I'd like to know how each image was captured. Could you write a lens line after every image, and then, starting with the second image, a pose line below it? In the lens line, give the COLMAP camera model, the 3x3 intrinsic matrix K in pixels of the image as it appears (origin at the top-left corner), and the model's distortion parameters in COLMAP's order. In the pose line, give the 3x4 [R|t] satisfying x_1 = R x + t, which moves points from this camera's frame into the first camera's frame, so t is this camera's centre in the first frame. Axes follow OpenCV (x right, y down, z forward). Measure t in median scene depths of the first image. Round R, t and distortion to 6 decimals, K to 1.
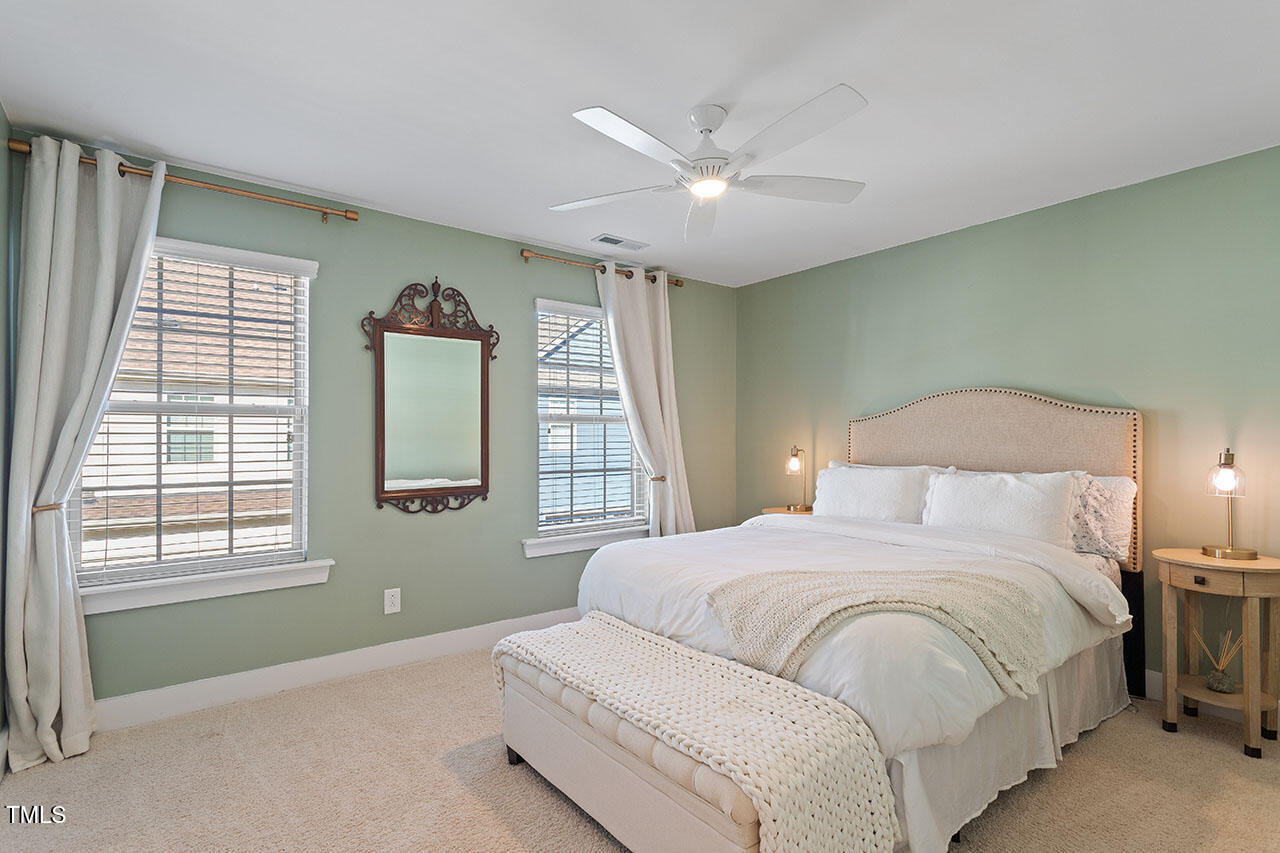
lens RADIAL K [[609.6, 0, 636.2], [0, 609.6, 435.2], [0, 0, 1]] dist [0.004783, -0.000540]
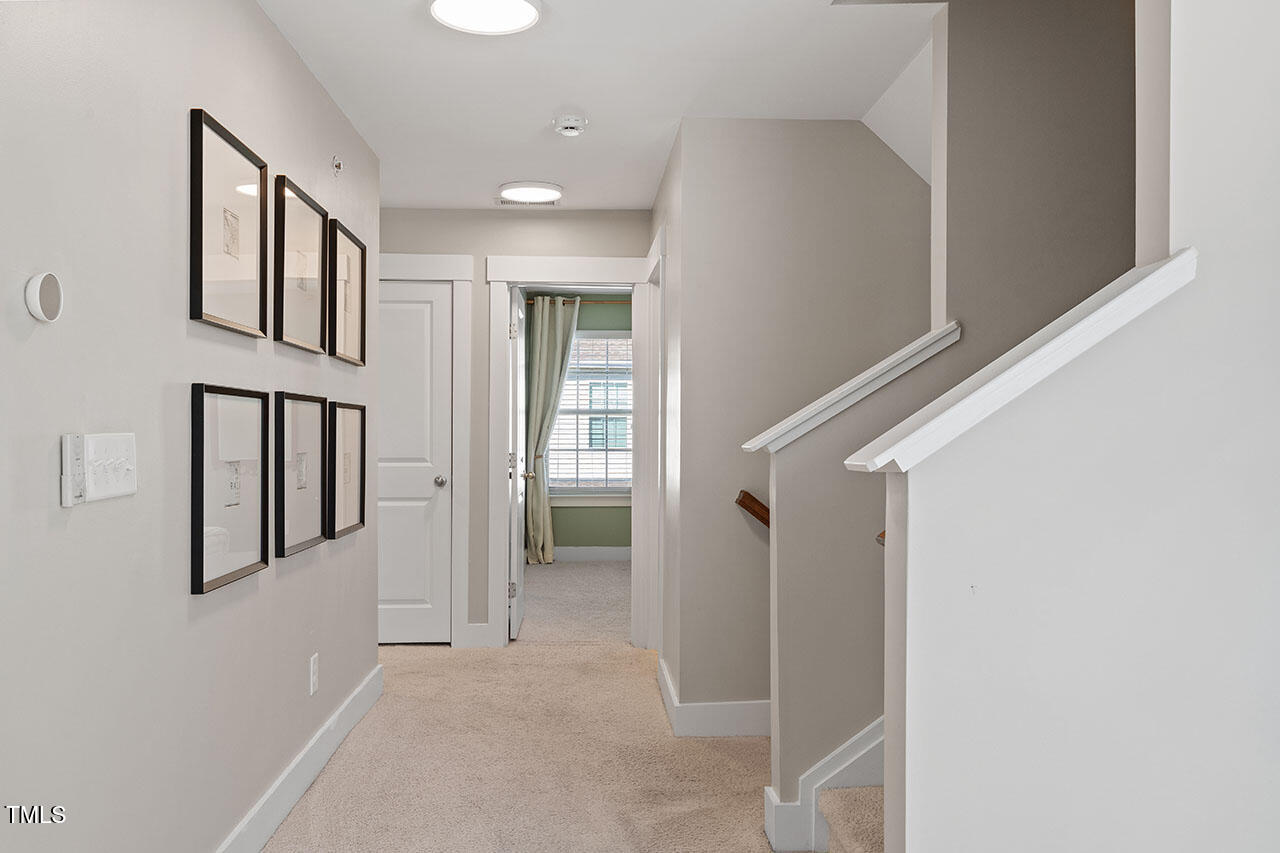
lens RADIAL K [[1066.9, 0, 641.4], [0, 1066.9, 428.5], [0, 0, 1]] dist [-0.003539, -0.000062]
pose [[0.806129, -0.001161, -0.591739, 1.581803], [-0.000935, 0.999994, -0.003235, 0.023481], [0.591739, 0.003161, 0.806123, -1.843474]]
